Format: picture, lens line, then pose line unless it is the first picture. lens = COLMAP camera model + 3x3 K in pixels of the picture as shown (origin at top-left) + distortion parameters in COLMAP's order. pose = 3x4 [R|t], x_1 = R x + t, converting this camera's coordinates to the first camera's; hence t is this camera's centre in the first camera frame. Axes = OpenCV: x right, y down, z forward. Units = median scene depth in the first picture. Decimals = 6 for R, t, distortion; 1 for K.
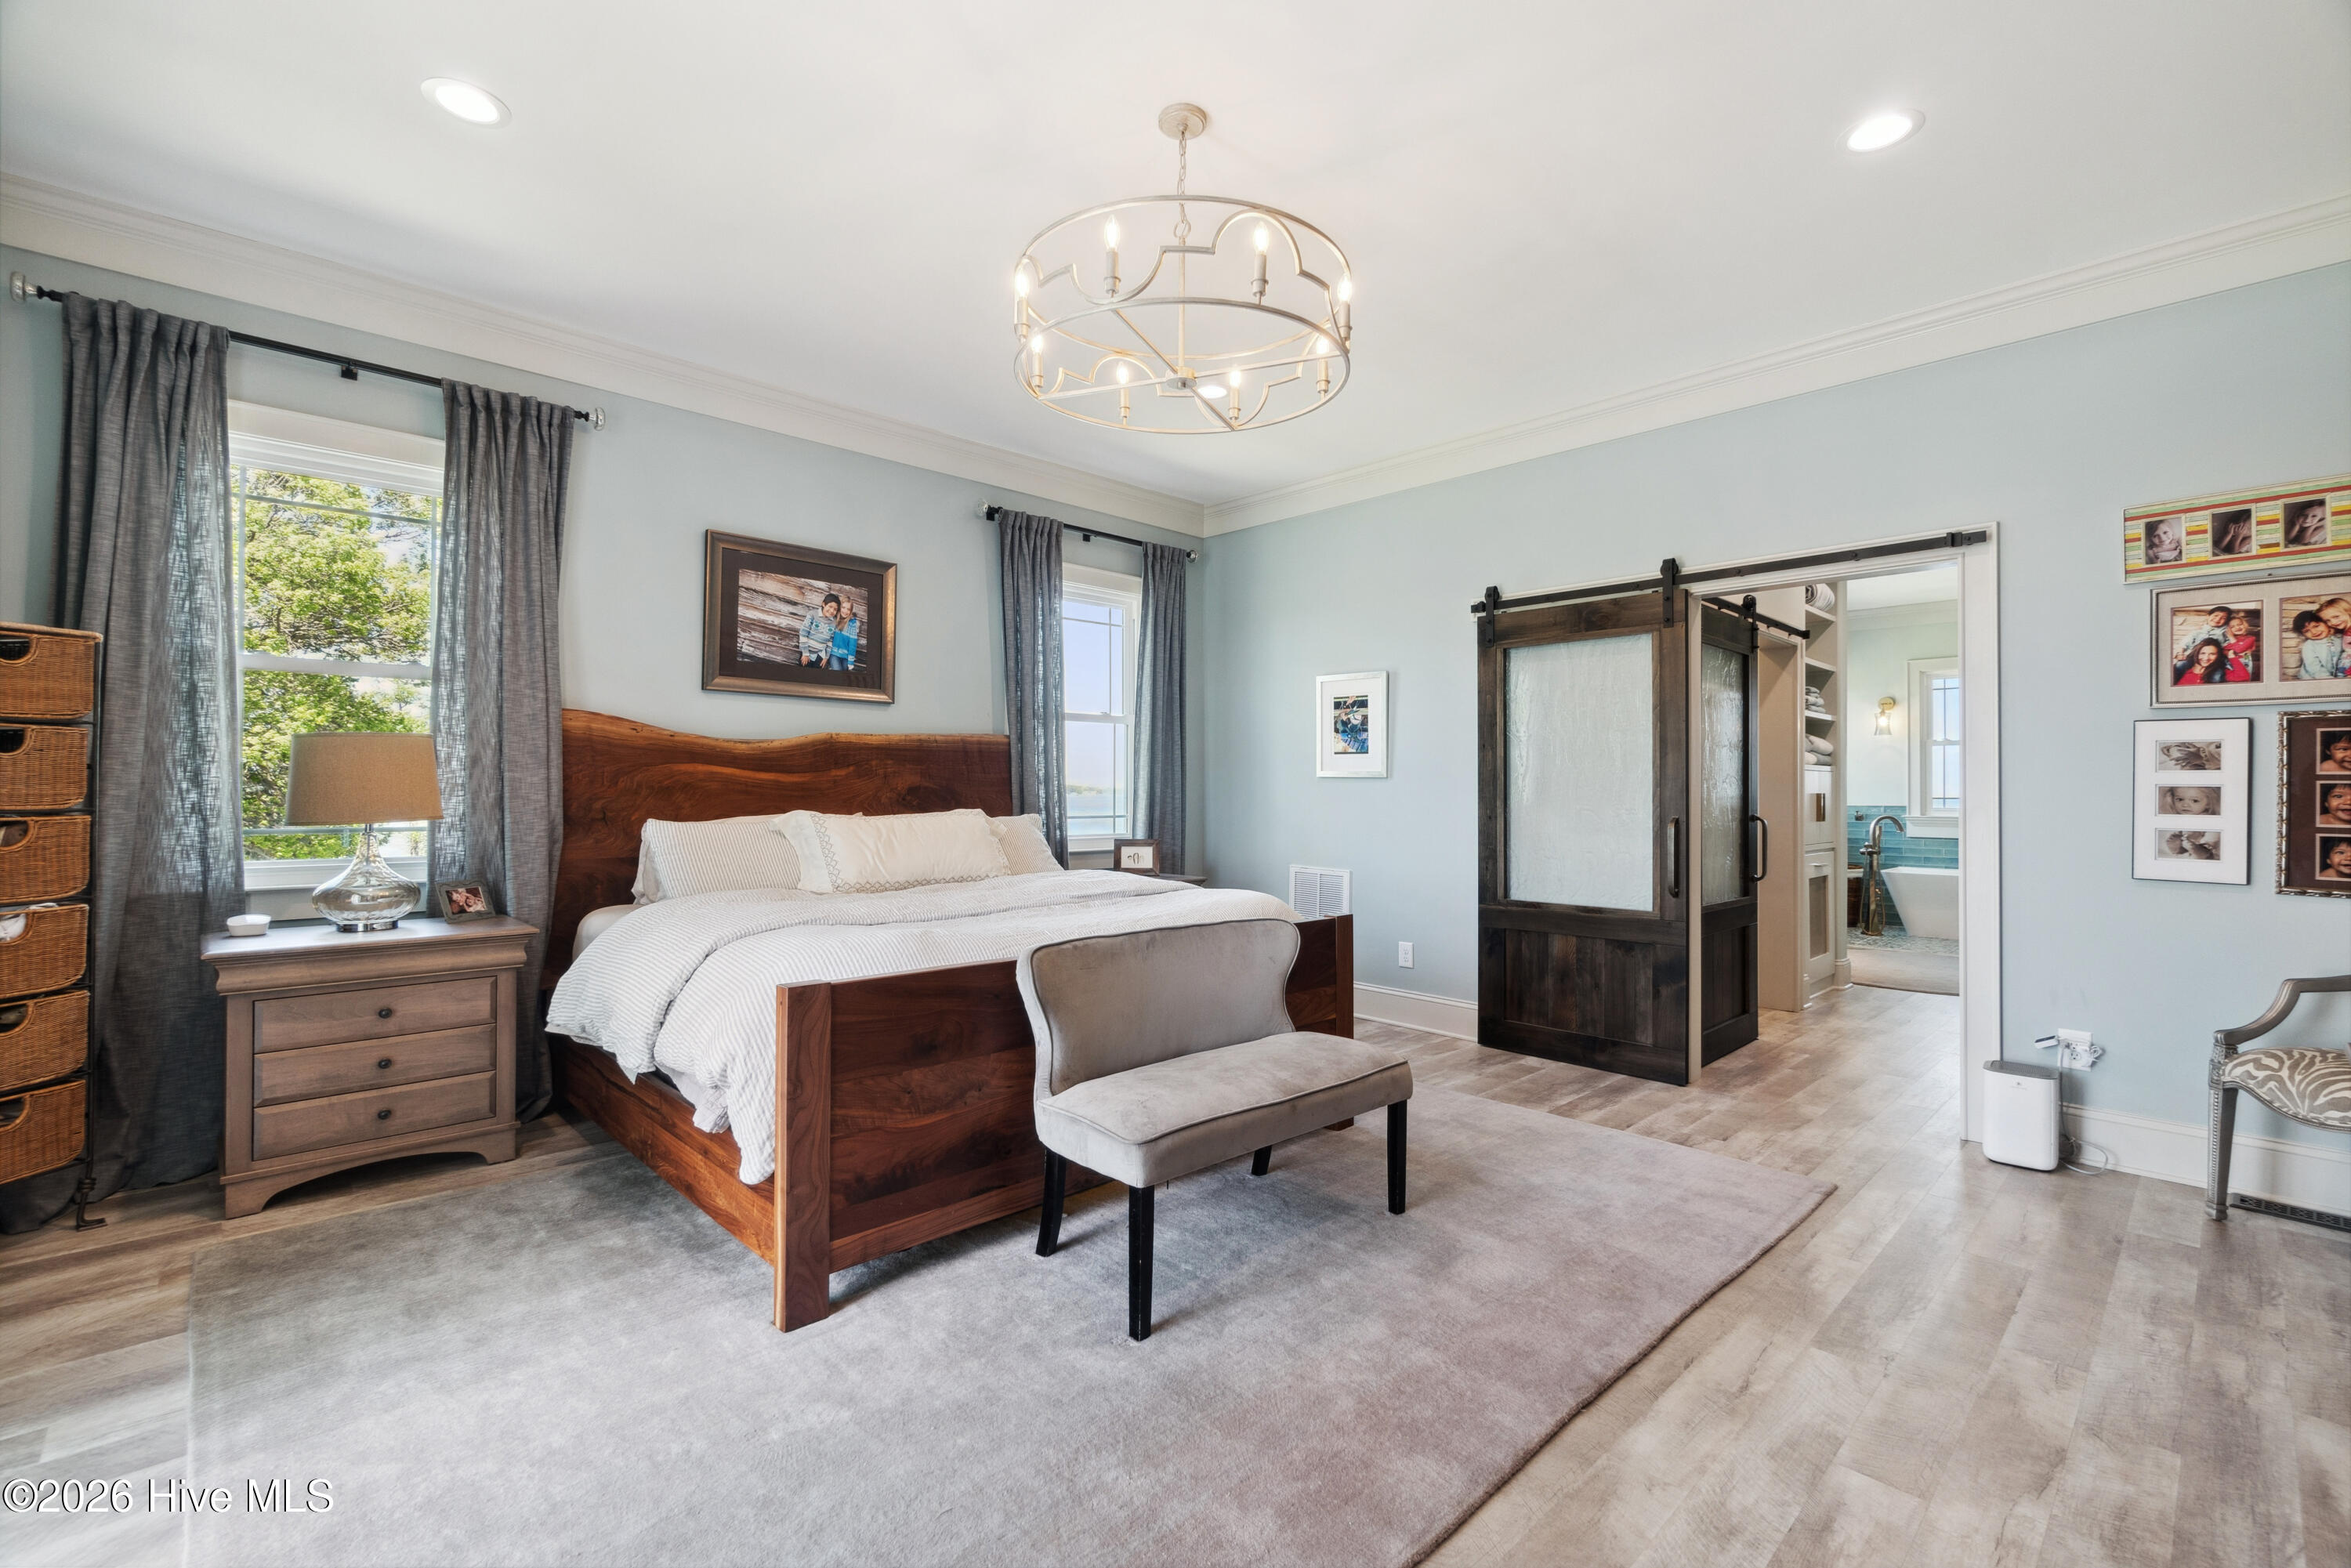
lens RADIAL K [[1028.1, 0, 1175.5], [0, 1028.1, 784.0], [0, 0, 1]] dist [0.000867, -0.000218]
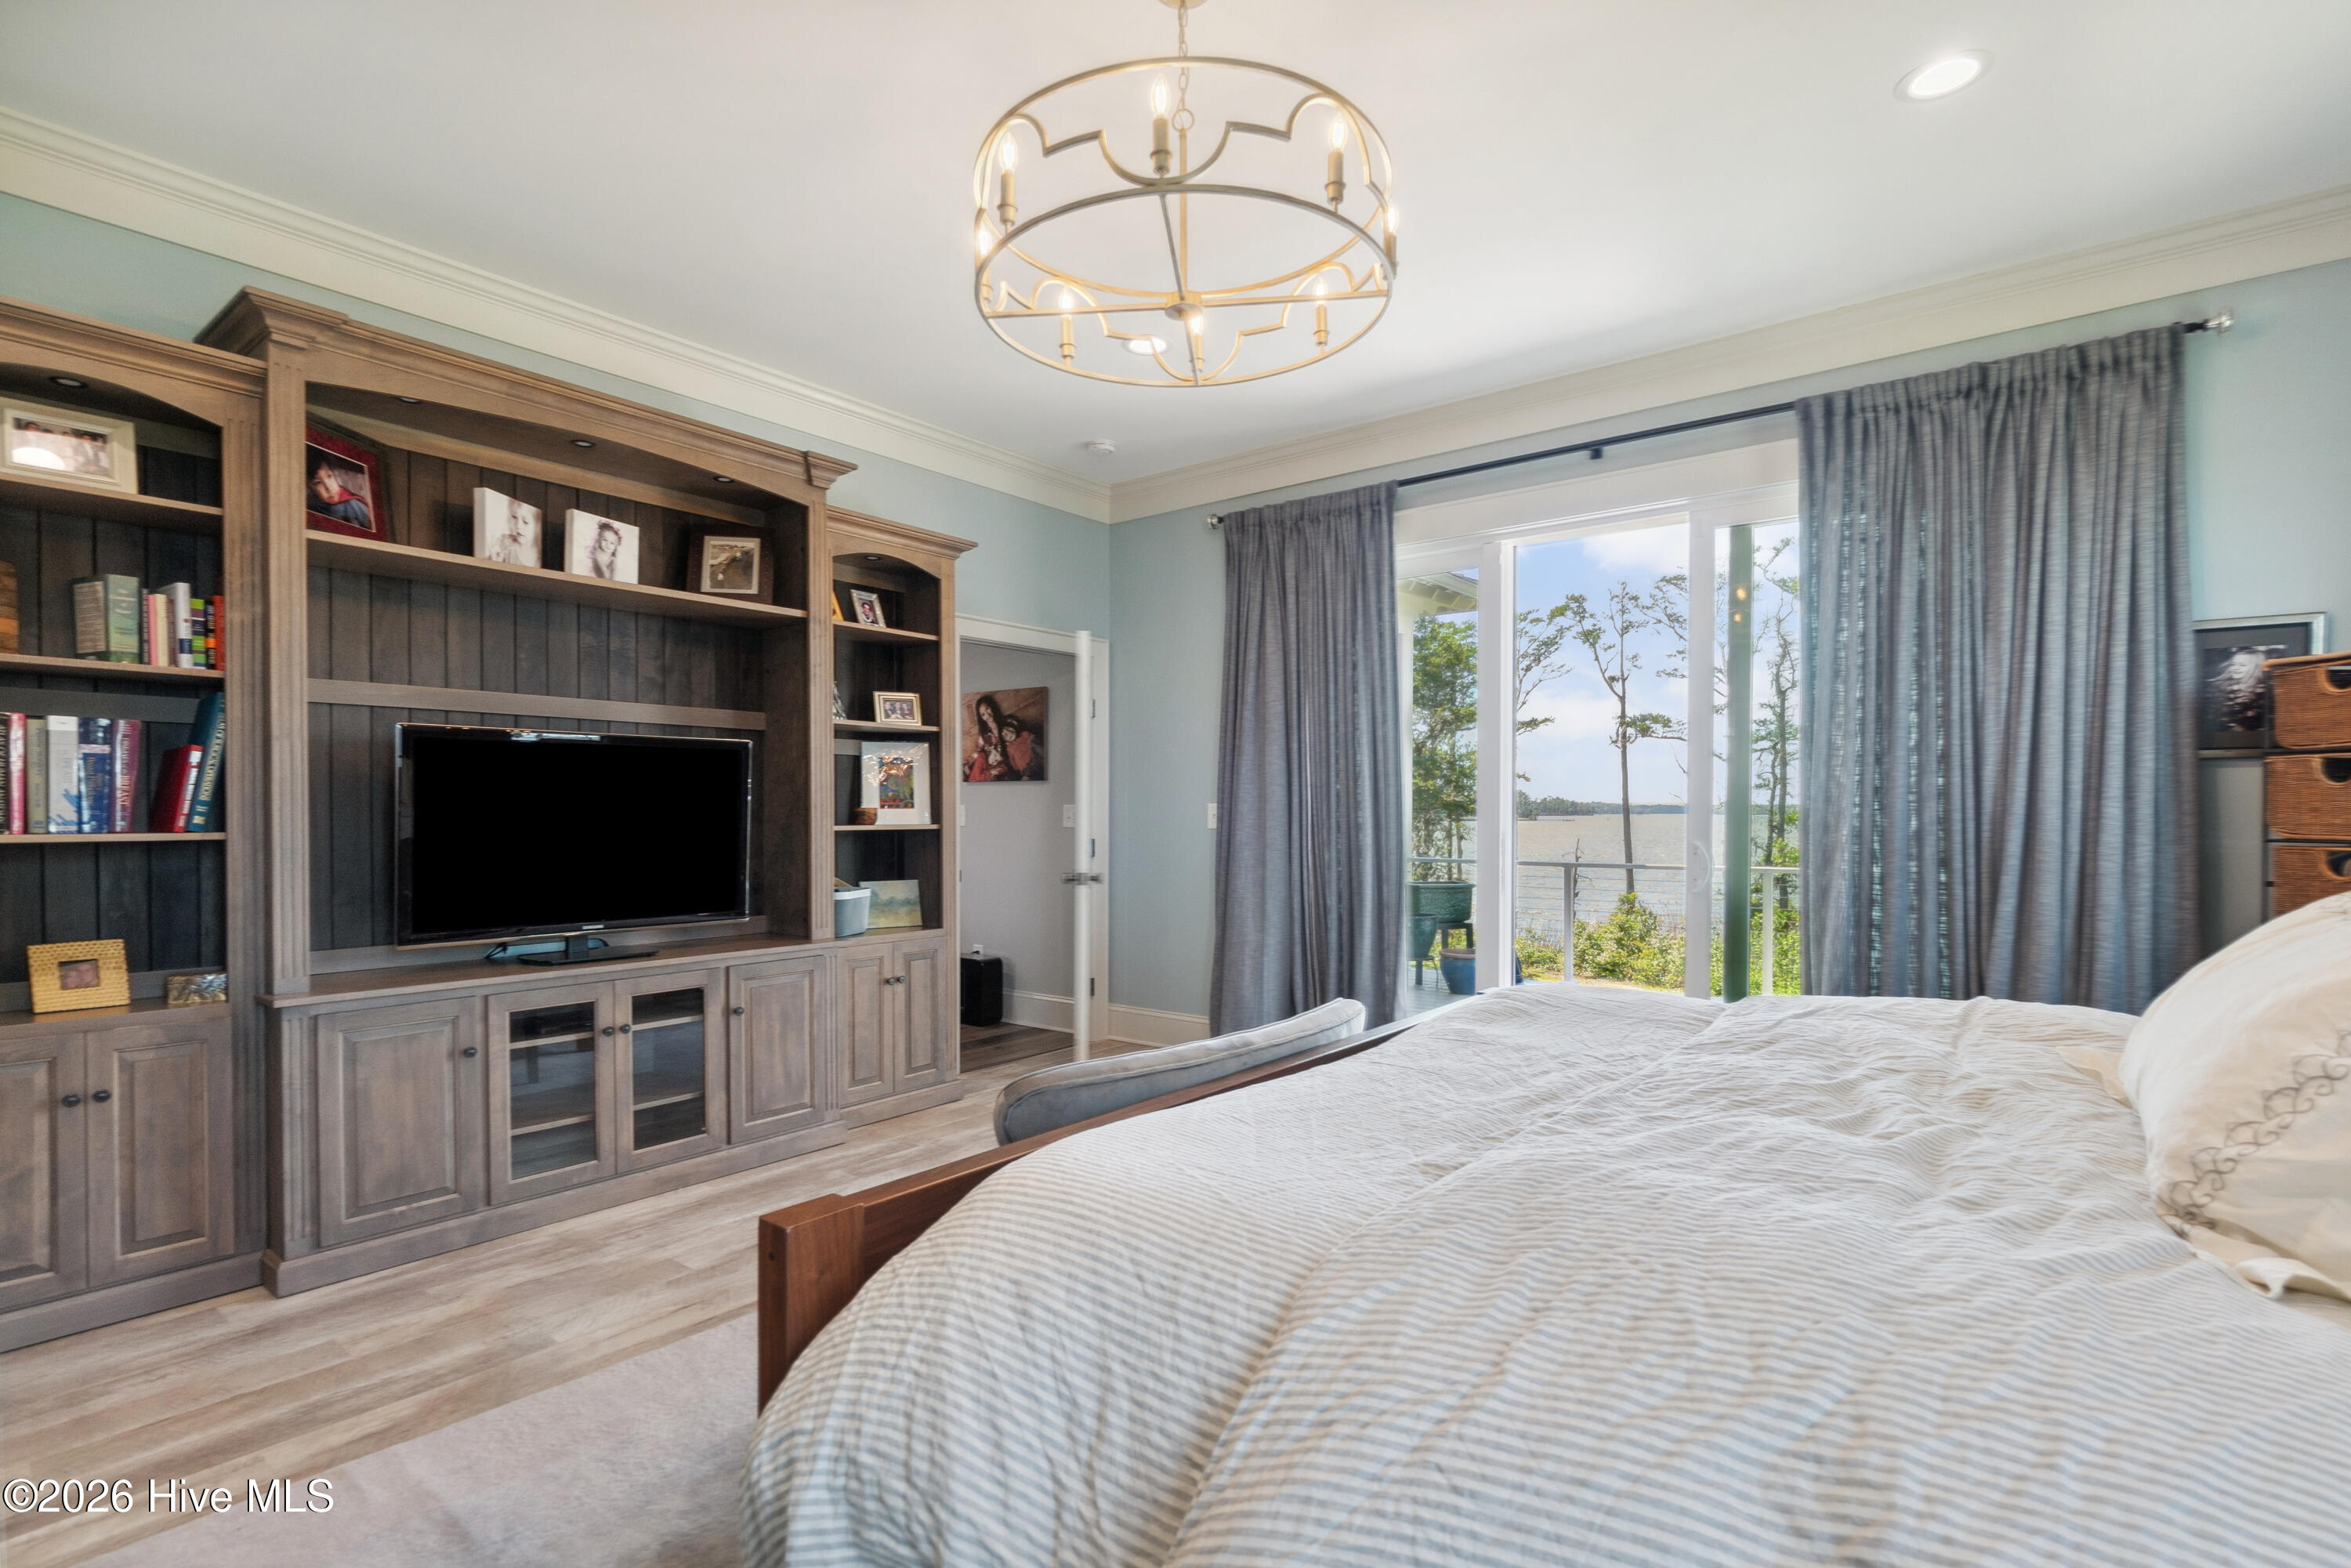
lens RADIAL K [[1104.5, 0, 1172.3], [0, 1104.5, 823.9], [0, 0, 1]] dist [0.000516, 0.000138]
pose [[-0.990833, -0.003940, -0.135034, 0.106546], [-0.004436, 0.999984, 0.003373, 0.007255], [0.135018, 0.003941, -0.990835, 1.548673]]
